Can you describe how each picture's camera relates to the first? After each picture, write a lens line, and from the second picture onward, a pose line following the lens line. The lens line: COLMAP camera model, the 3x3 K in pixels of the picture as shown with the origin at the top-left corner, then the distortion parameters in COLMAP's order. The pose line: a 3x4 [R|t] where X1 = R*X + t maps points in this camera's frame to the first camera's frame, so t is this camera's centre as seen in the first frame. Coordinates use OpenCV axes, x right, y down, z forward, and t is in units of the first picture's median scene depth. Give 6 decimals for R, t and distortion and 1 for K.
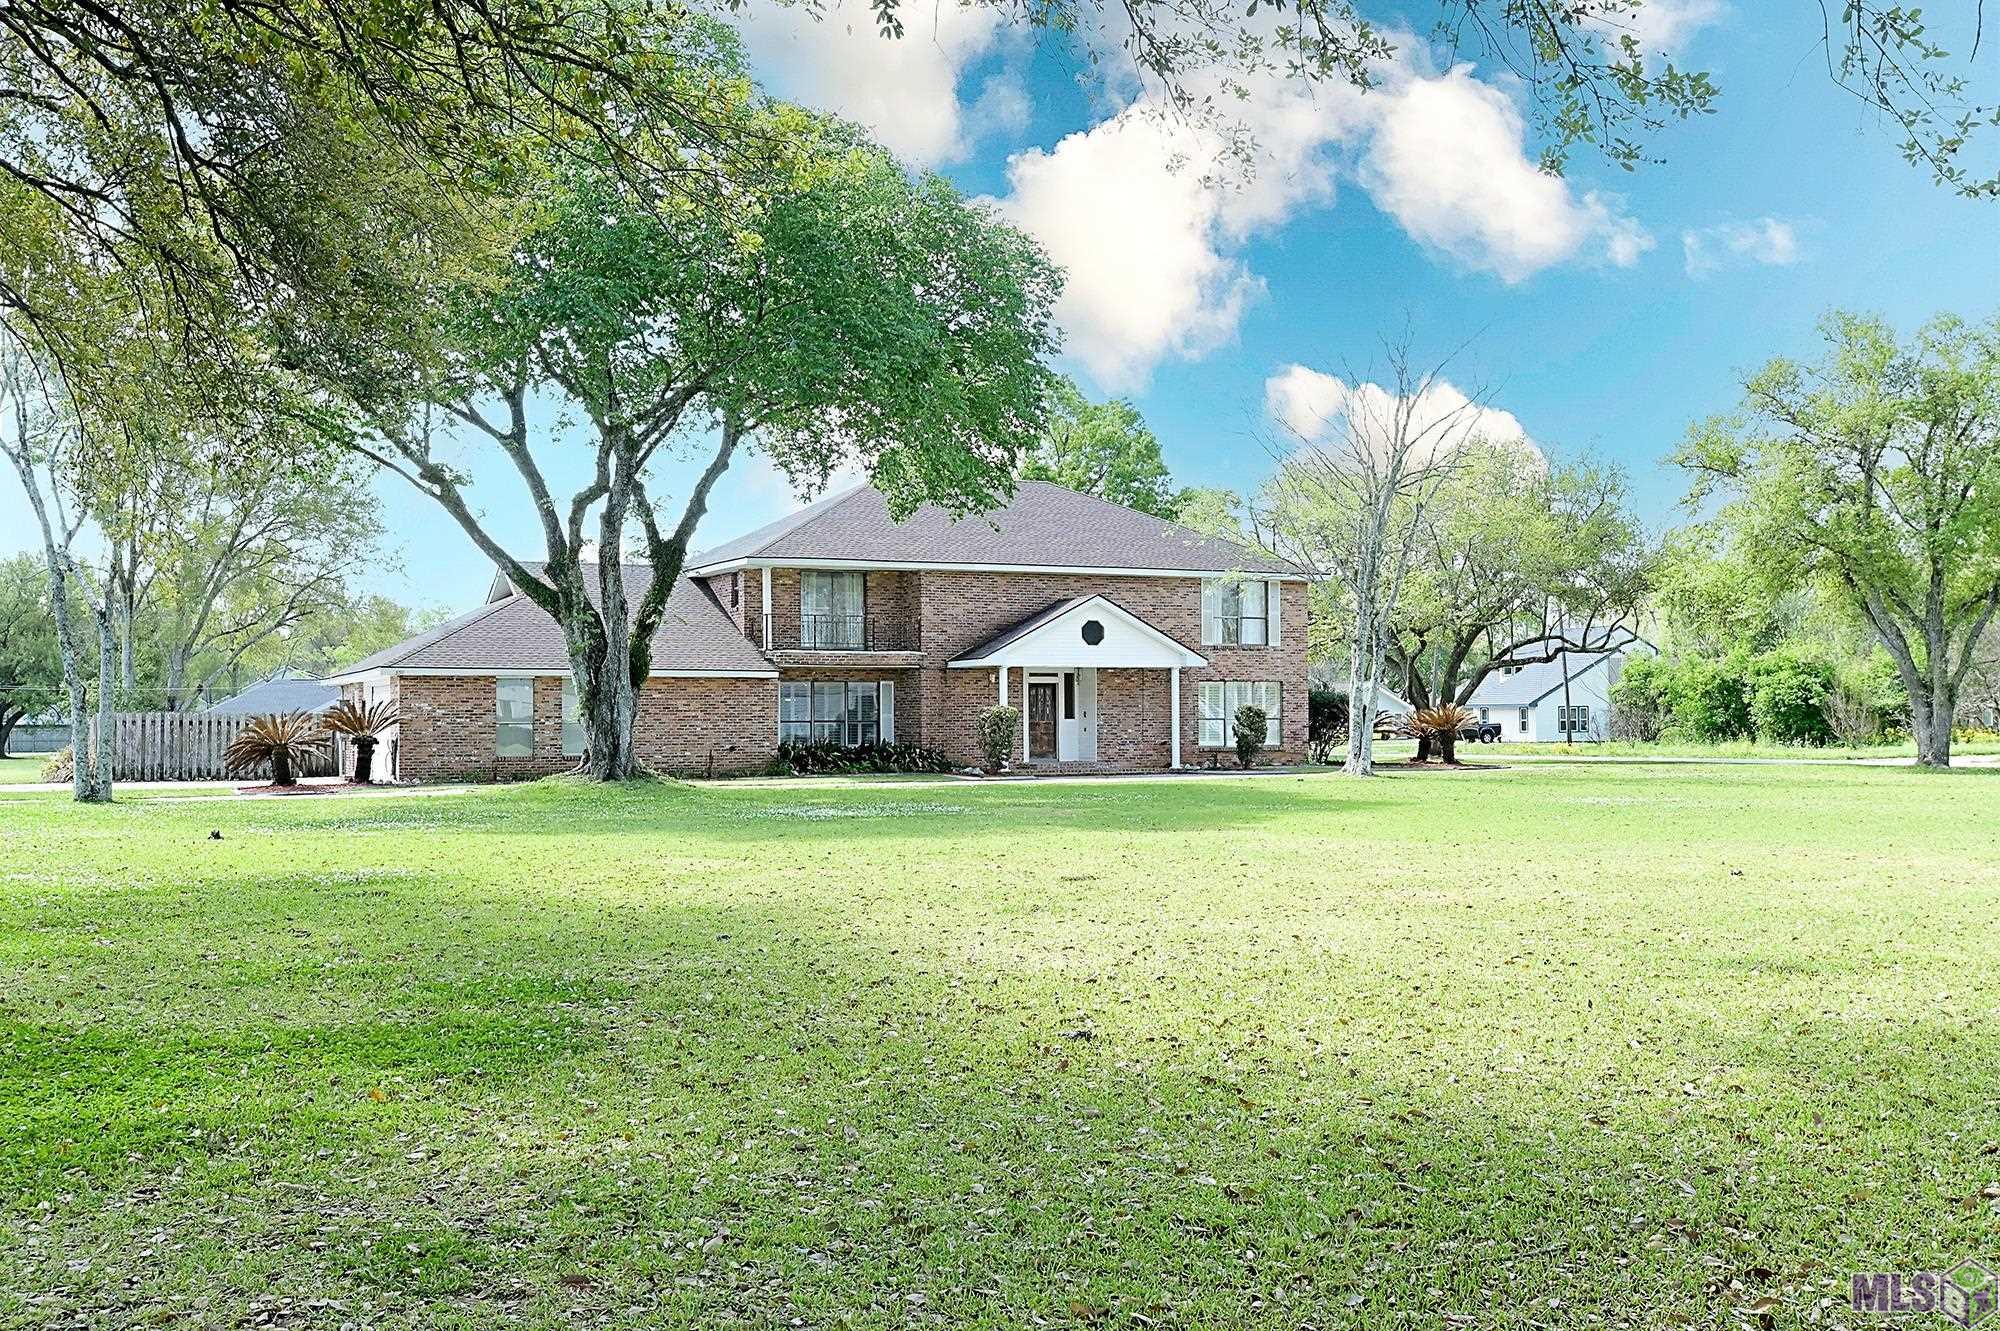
lens RADIAL K [[1981.5, 0, 1000.0], [0, 1981.5, 665.5], [0, 0, 1]] dist [-0.052049, 0.006460]
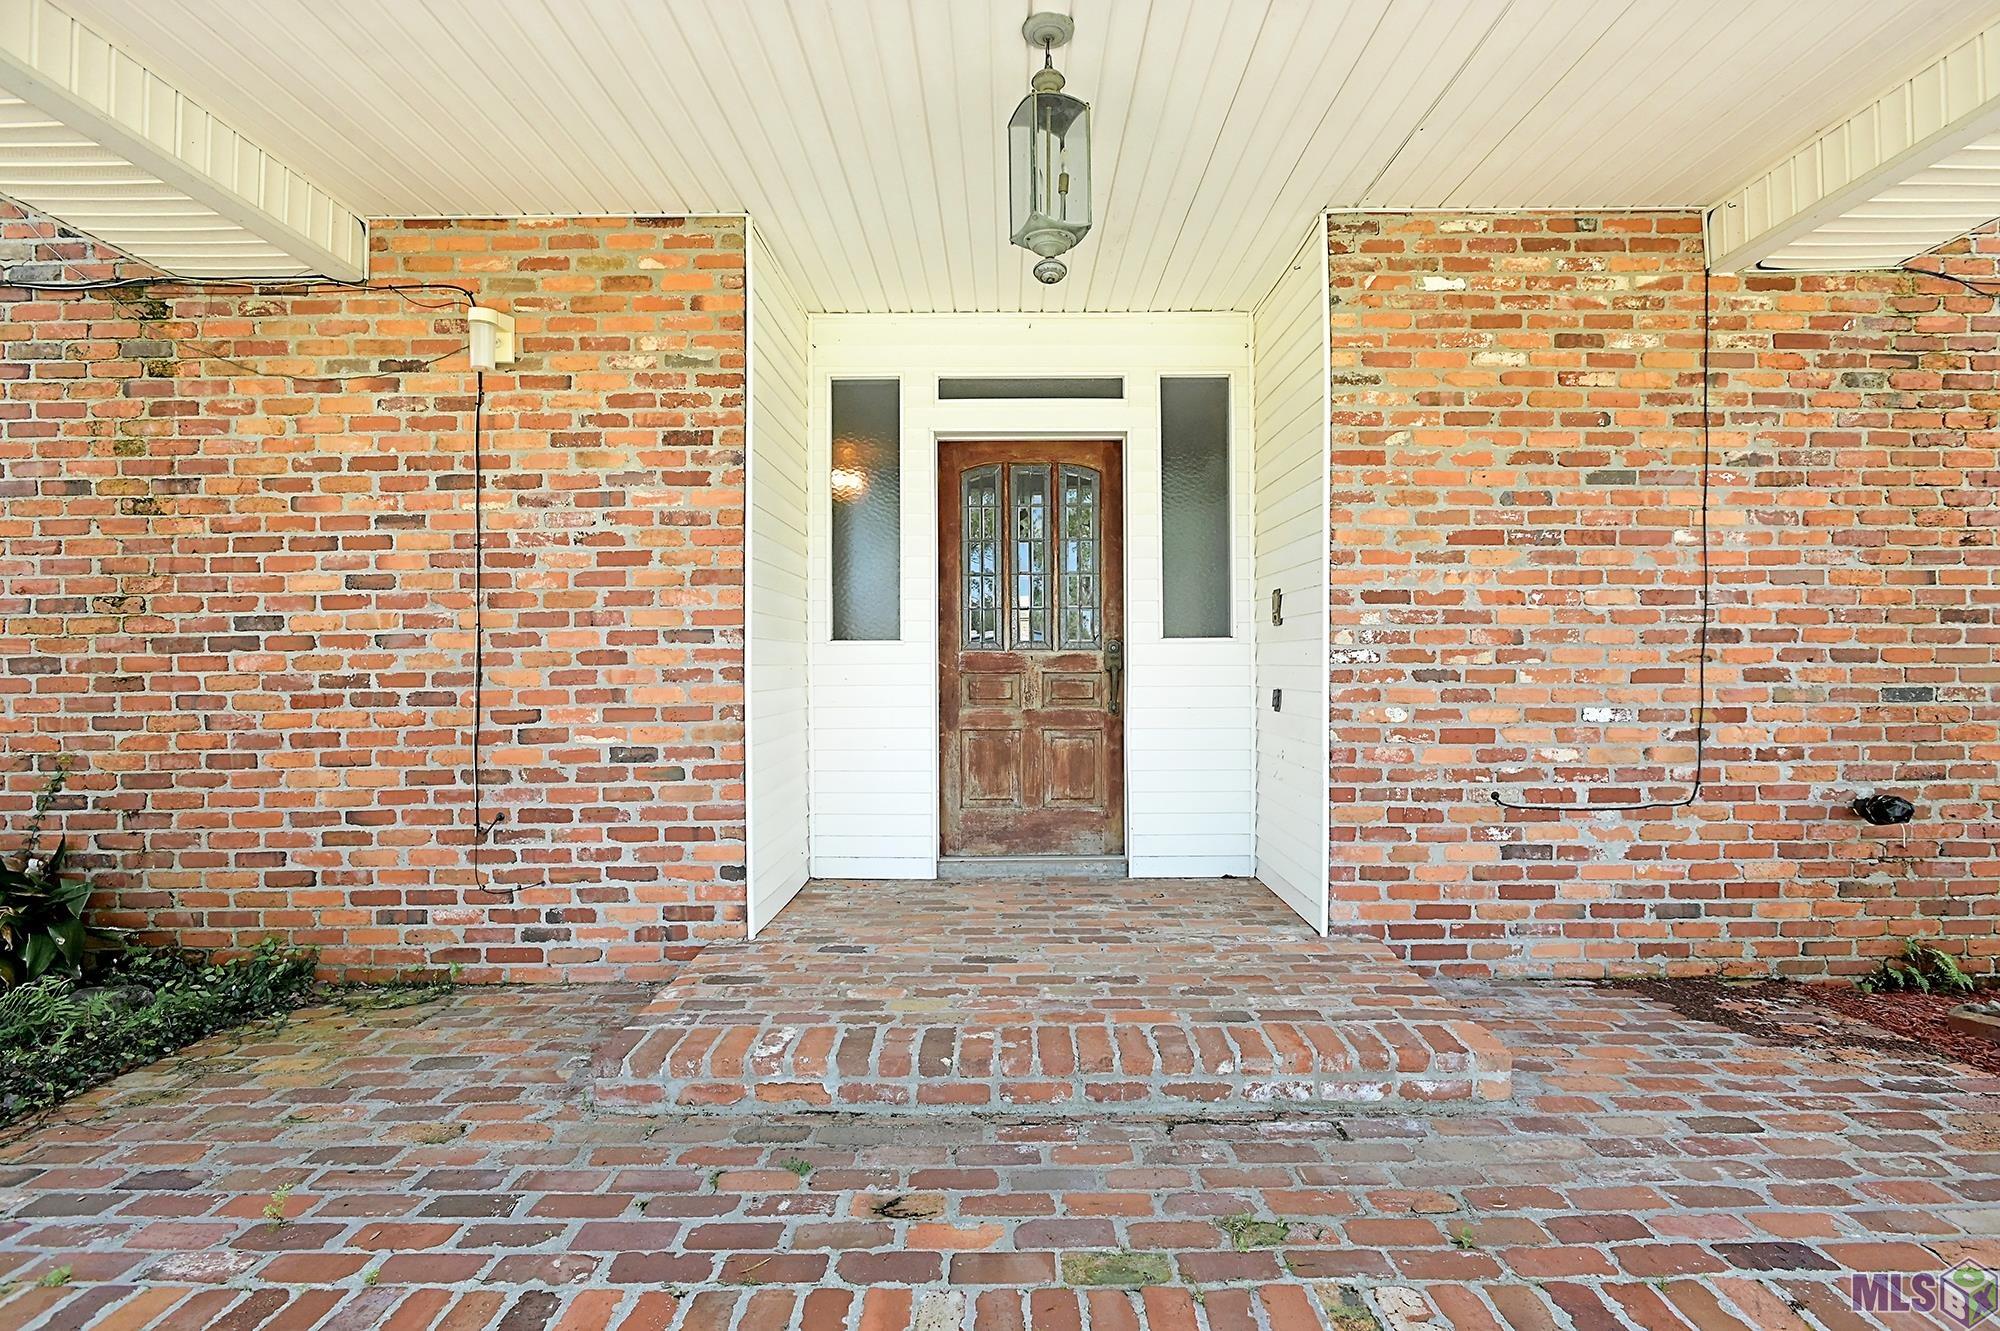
lens RADIAL K [[951.6, 0, 1003.7], [0, 951.6, 669.9], [0, 0, 1]] dist [-0.010724, -0.000287]
pose [[0.903858, 0.003418, -0.427819, 0.056476], [0.012054, 0.999368, 0.033452, 0.027130], [0.427663, -0.035393, 0.903245, 0.924162]]
